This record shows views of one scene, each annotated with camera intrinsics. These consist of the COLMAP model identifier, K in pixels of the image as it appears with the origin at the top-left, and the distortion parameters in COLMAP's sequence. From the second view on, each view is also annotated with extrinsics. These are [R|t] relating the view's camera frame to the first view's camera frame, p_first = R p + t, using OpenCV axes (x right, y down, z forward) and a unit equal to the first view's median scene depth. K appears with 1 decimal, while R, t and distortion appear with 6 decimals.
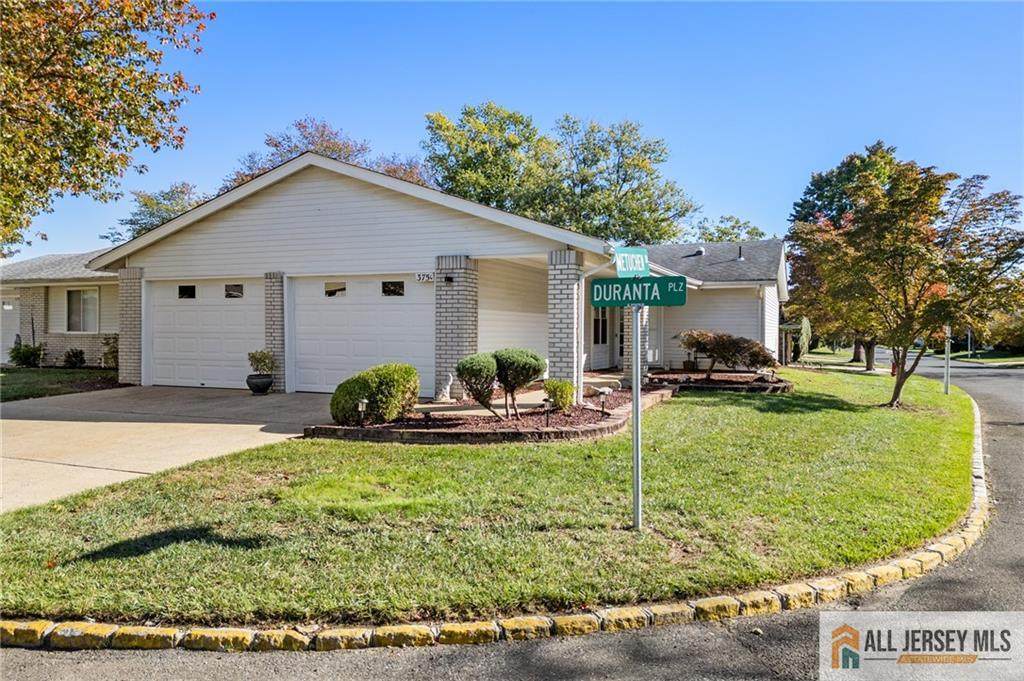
lens RADIAL K [[714.9, 0, 514.3], [0, 714.9, 337.5], [0, 0, 1]] dist [0.014407, -0.005603]
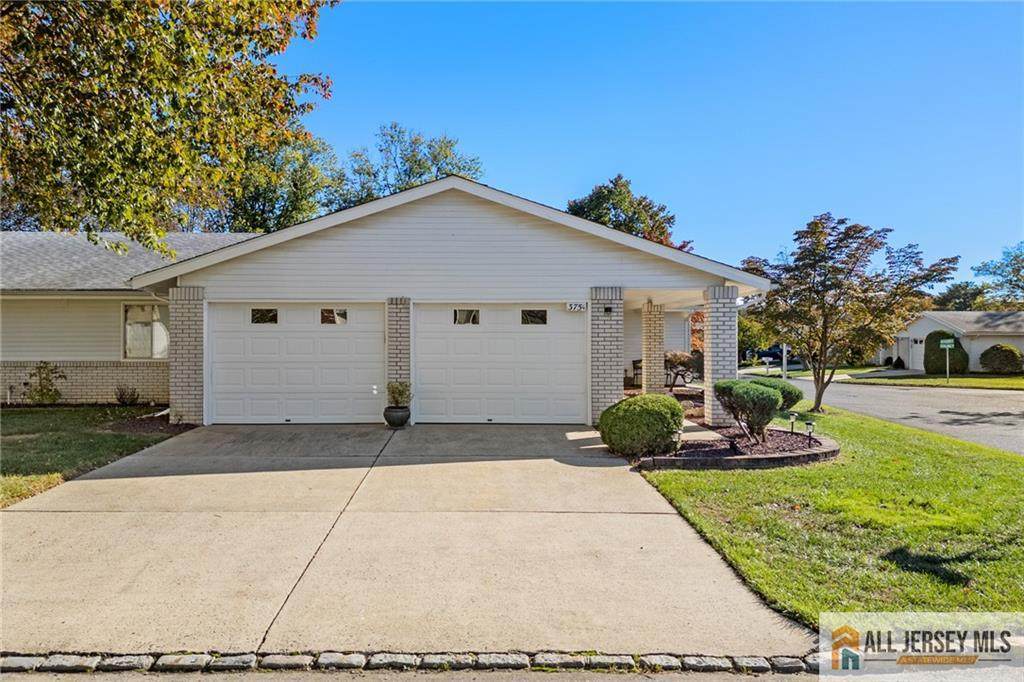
lens RADIAL K [[714.9, 0, 515.8], [0, 714.9, 341.8], [0, 0, 1]] dist [0.014407, -0.005603]
pose [[0.928670, -0.005853, 0.370860, -0.543412], [0.008658, 0.999945, -0.005900, -0.026326], [-0.370805, 0.008690, 0.928670, 0.070391]]
